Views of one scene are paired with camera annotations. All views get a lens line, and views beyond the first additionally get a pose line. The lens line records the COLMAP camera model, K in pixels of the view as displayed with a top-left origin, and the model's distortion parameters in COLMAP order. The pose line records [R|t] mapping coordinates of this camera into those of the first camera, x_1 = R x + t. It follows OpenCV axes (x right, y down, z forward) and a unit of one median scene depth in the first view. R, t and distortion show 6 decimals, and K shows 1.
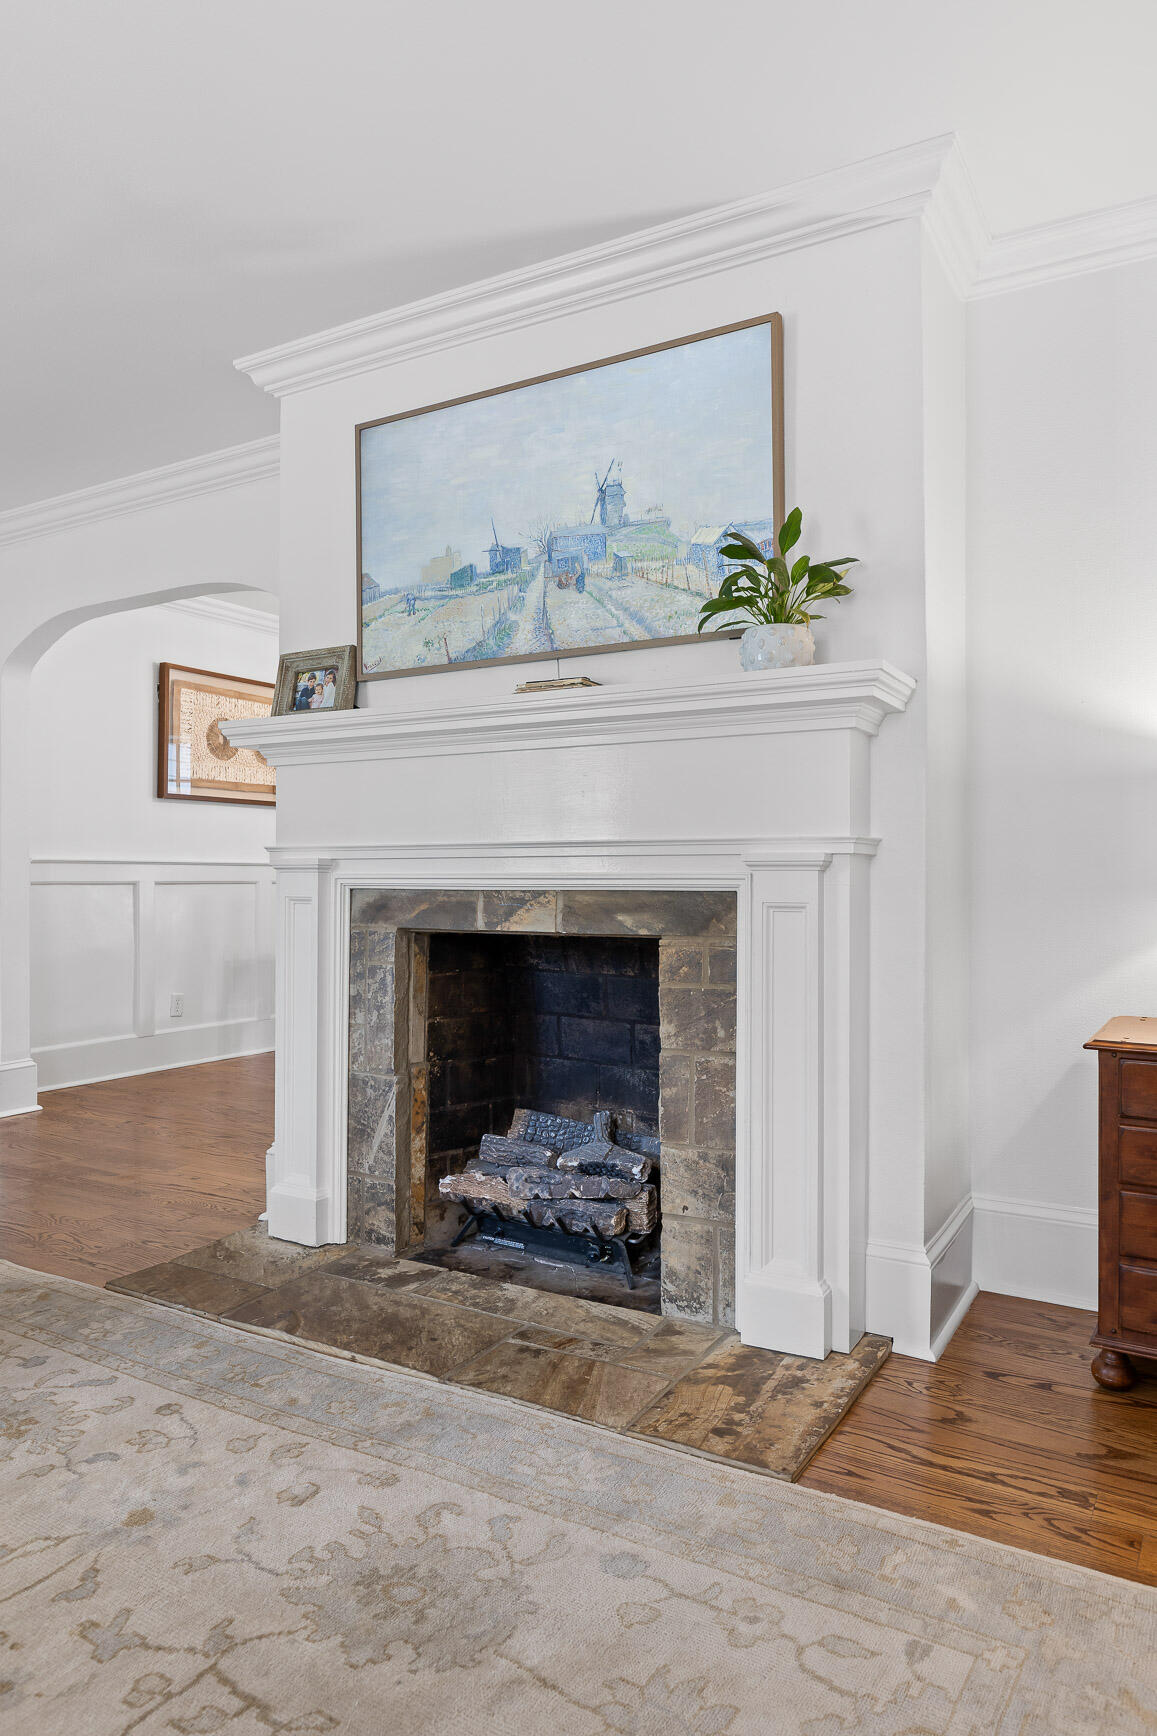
lens RADIAL K [[1166.7, 0, 578.5], [0, 1166.7, 868.0], [0, 0, 1]] dist [-0.000090, -0.000116]
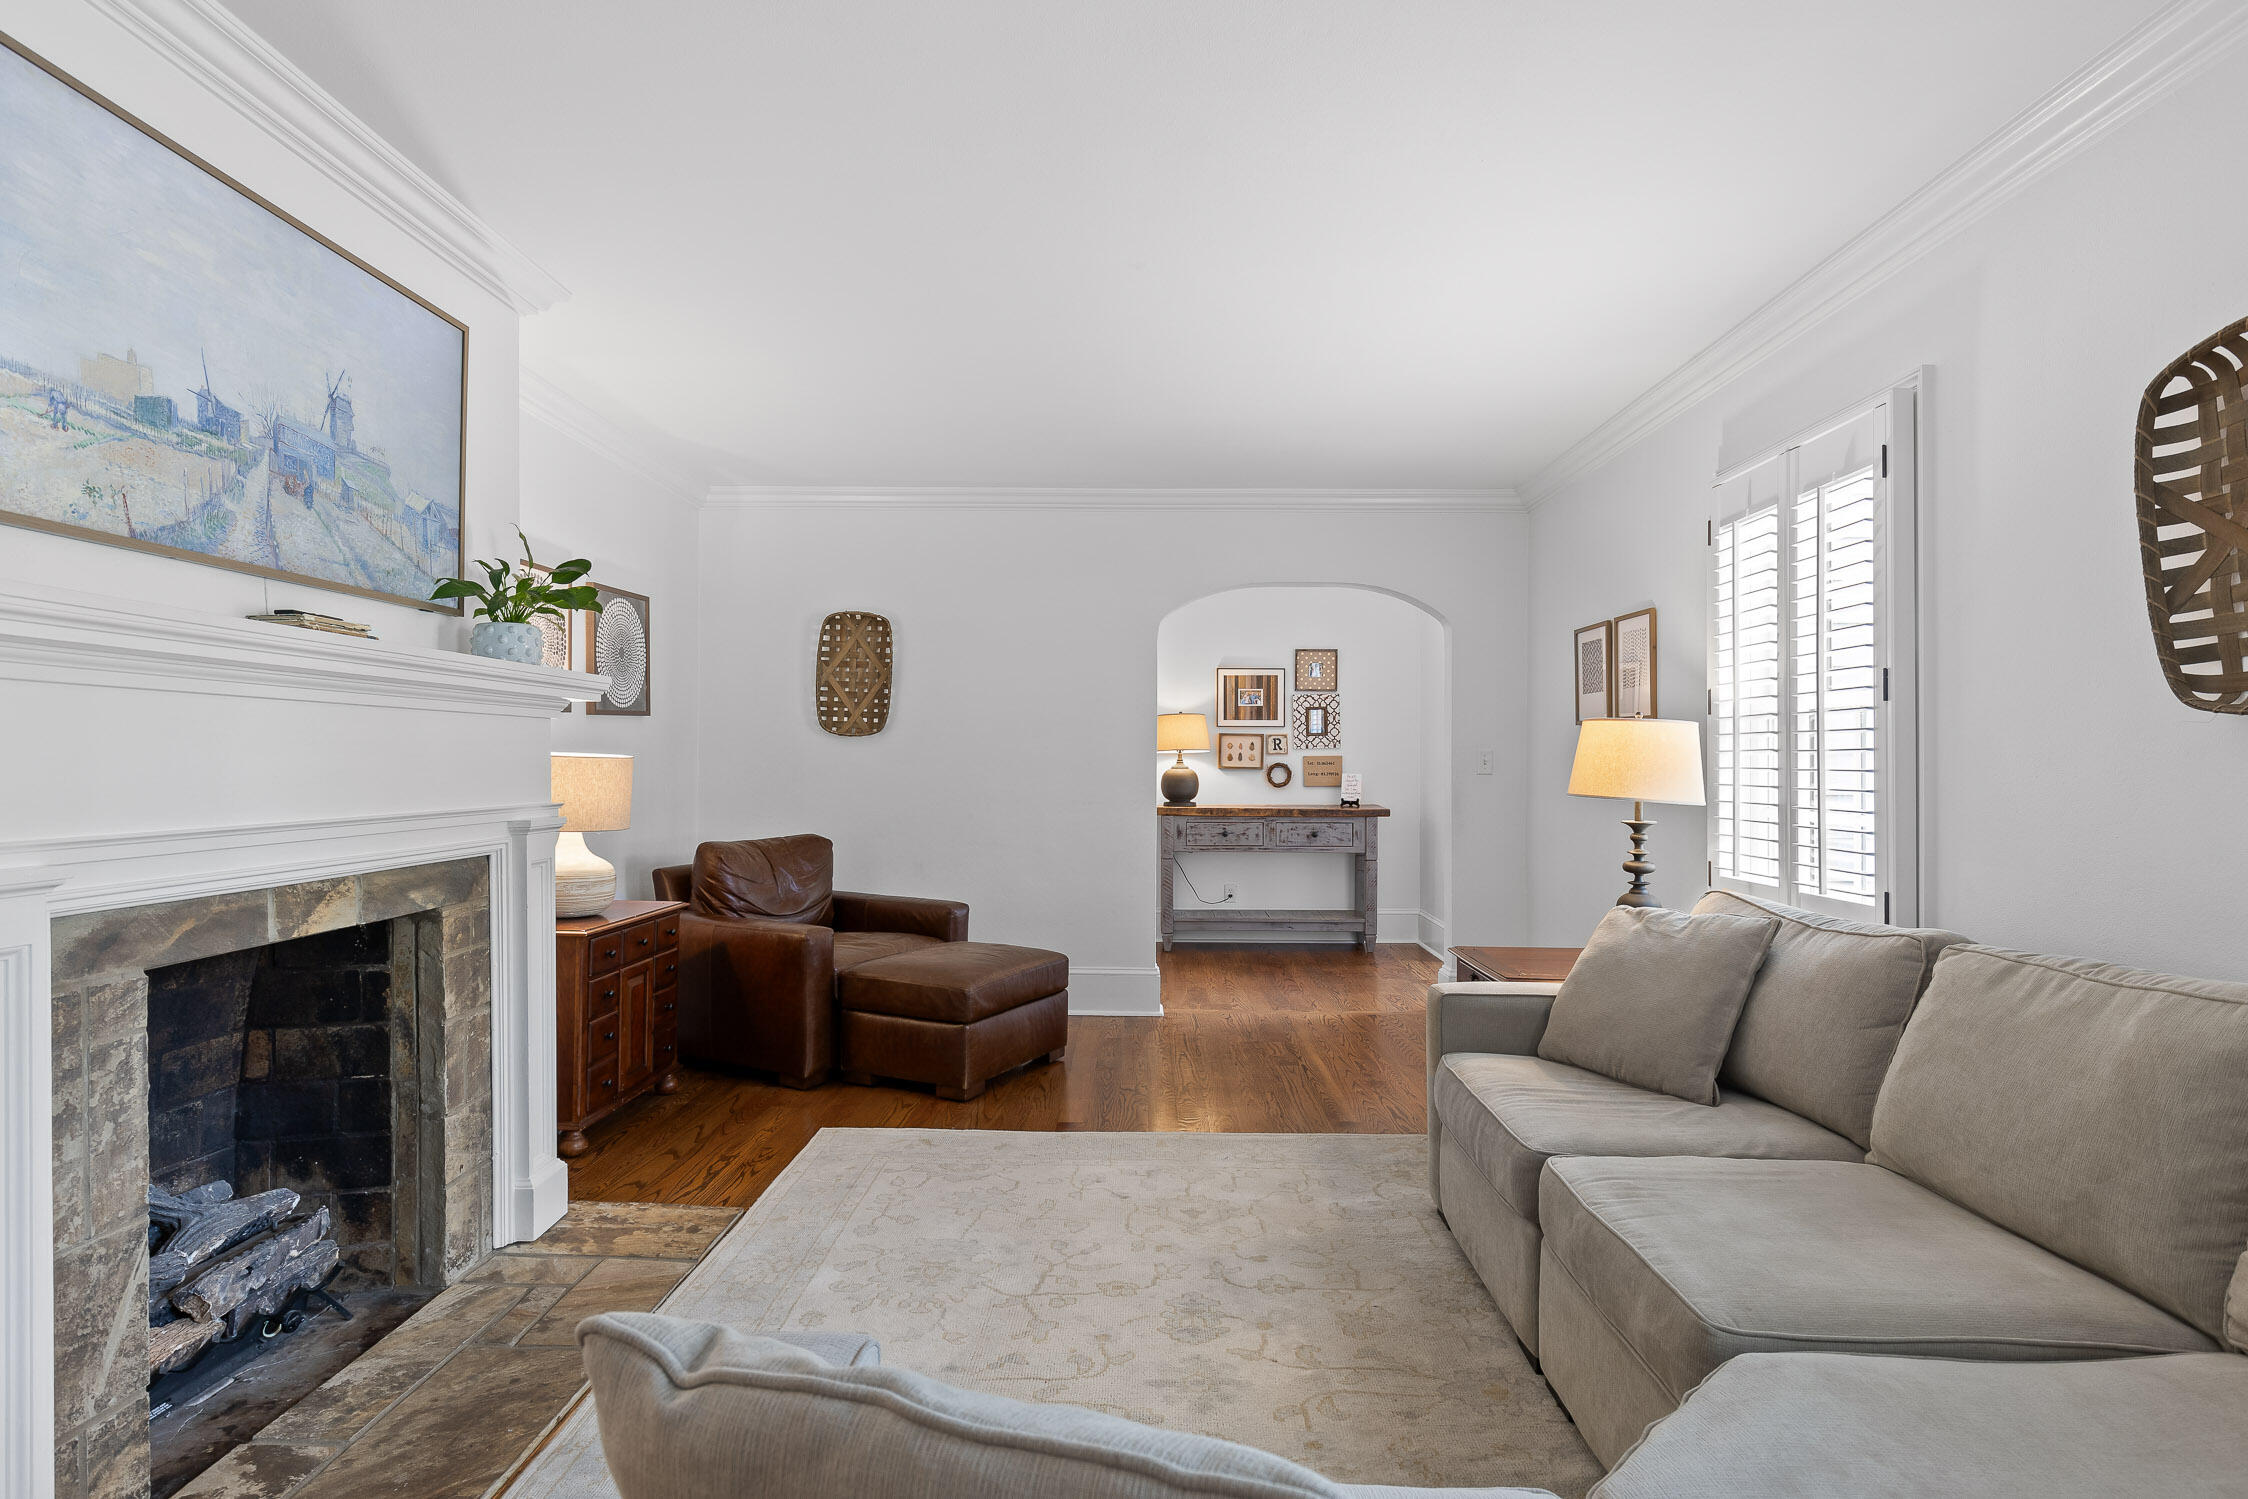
lens RADIAL K [[1160.0, 0, 1124.0], [0, 1160.0, 749.5], [0, 0, 1]] dist [-0.000888, -0.000300]
pose [[-0.503445, 0.006789, 0.864000, -0.981484], [-0.008581, 0.999881, -0.012856, -0.062445], [-0.863984, -0.013886, -0.503327, 0.913007]]
